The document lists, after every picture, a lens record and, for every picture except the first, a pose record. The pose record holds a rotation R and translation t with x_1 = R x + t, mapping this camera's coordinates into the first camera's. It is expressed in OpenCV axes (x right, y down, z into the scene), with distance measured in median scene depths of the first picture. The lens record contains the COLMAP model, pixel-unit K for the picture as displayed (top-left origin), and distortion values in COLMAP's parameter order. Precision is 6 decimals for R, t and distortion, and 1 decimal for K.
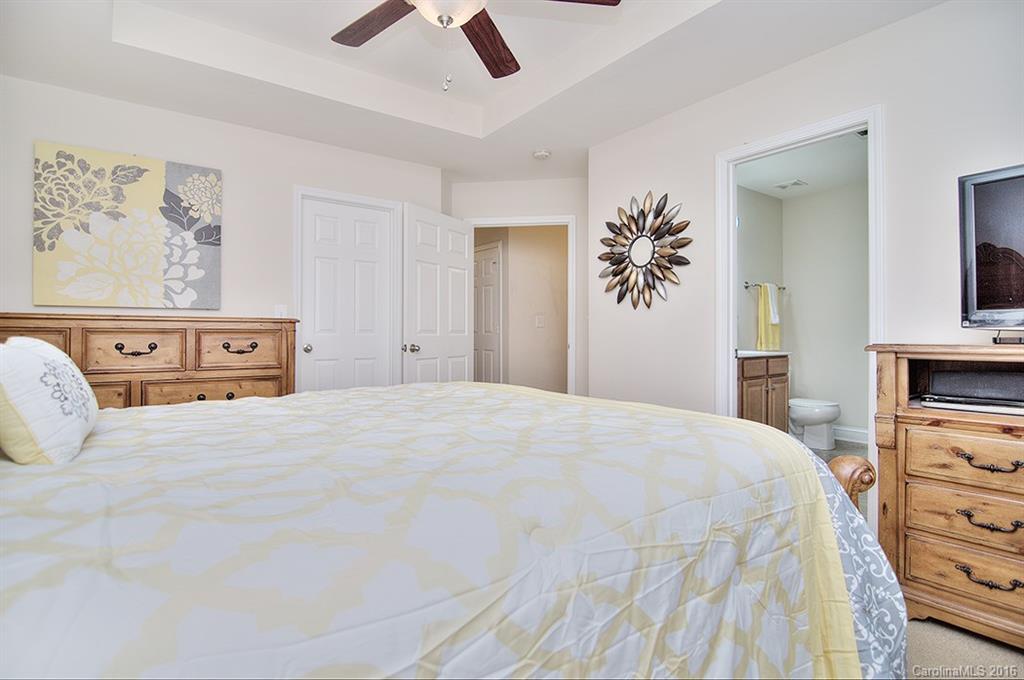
lens RADIAL K [[495.8, 0, 514.9], [0, 495.8, 338.5], [0, 0, 1]] dist [0.002158, 0.000023]
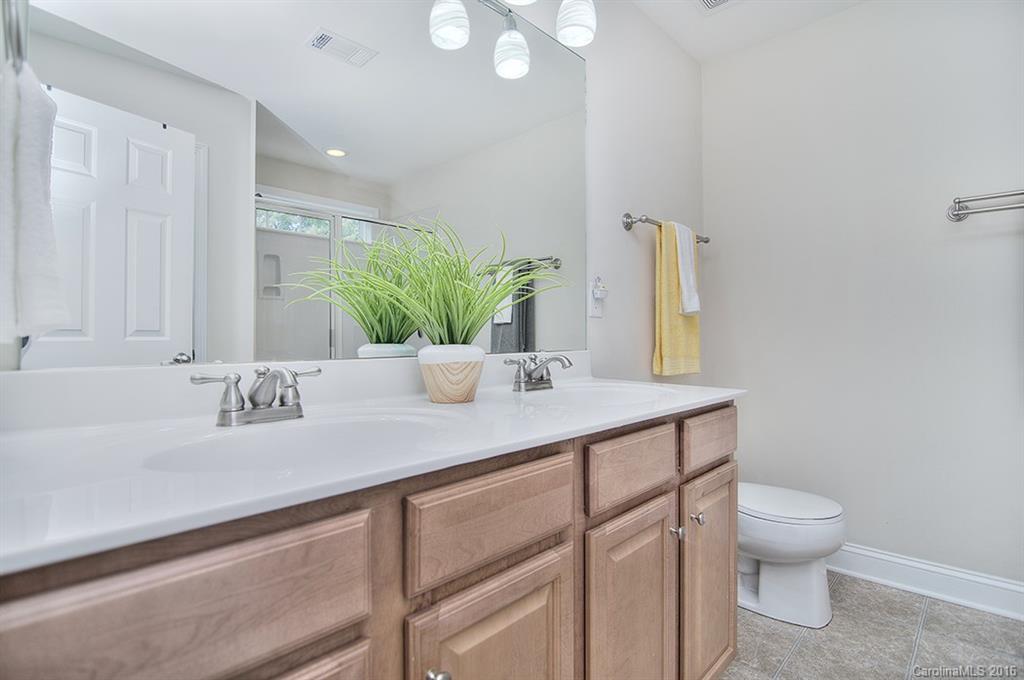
lens RADIAL K [[495.8, 0, 511.2], [0, 495.8, 338.7], [0, 0, 1]] dist [0.002158, 0.000023]
pose [[0.986733, 0.000195, 0.162354, 0.300656], [0.000829, 0.999980, -0.006242, -0.005221], [-0.162352, 0.006293, 0.986713, 0.602306]]
